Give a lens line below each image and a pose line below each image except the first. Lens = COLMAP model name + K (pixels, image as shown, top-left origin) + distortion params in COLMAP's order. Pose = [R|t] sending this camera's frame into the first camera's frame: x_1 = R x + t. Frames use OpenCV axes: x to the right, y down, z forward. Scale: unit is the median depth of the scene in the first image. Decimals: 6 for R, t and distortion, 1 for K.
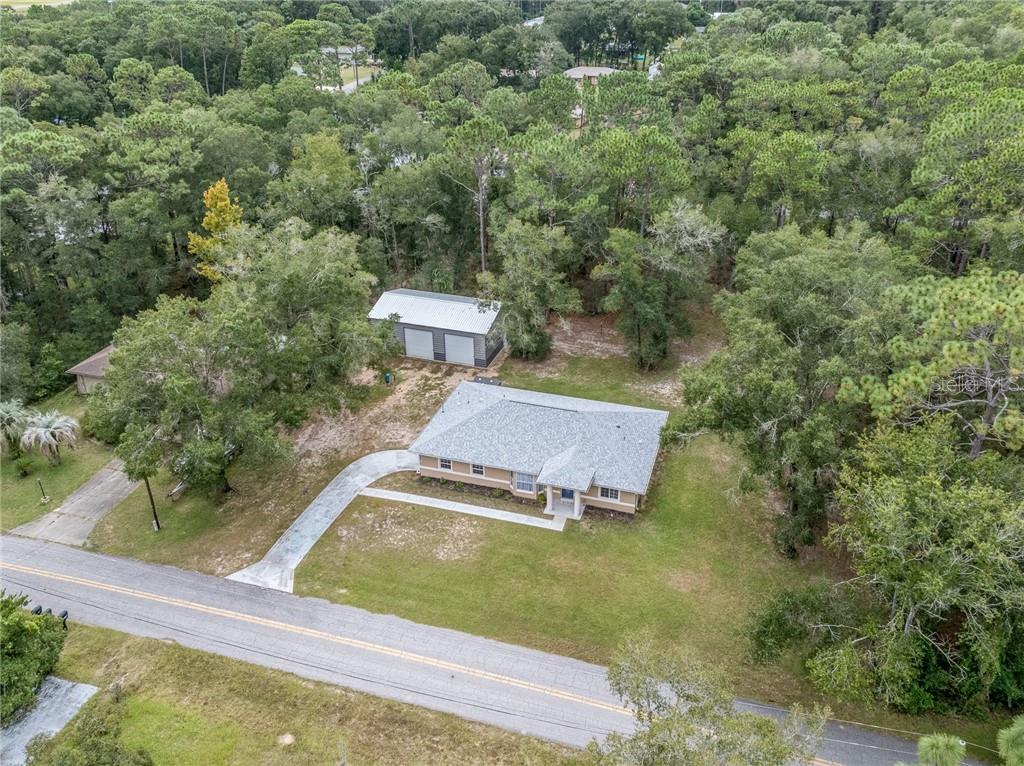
lens RADIAL K [[794.0, 0, 512.0], [0, 794.0, 383.0], [0, 0, 1]] dist [0.001911, -0.000482]
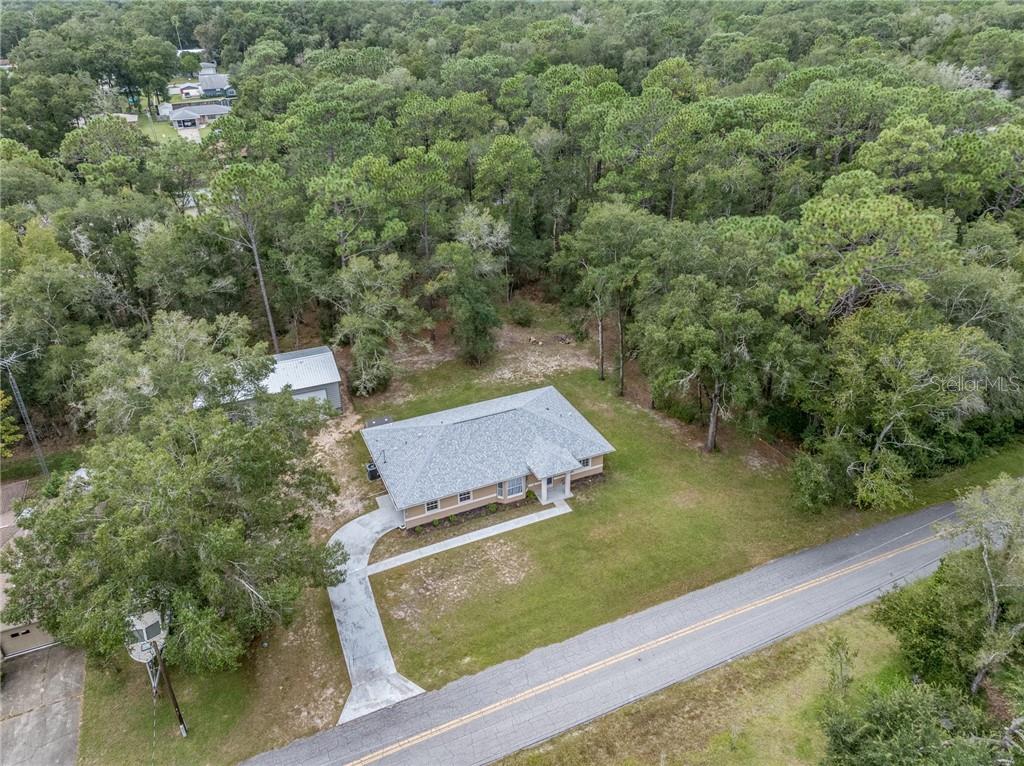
lens RADIAL K [[746.2, 0, 512.0], [0, 746.2, 383.0], [0, 0, 1]] dist [-0.005155, -0.003909]
pose [[0.750798, -0.322529, 0.576435, -0.514871], [0.330085, 0.939106, 0.095521, -0.098320], [-0.572142, 0.118555, 0.811541, 0.198370]]
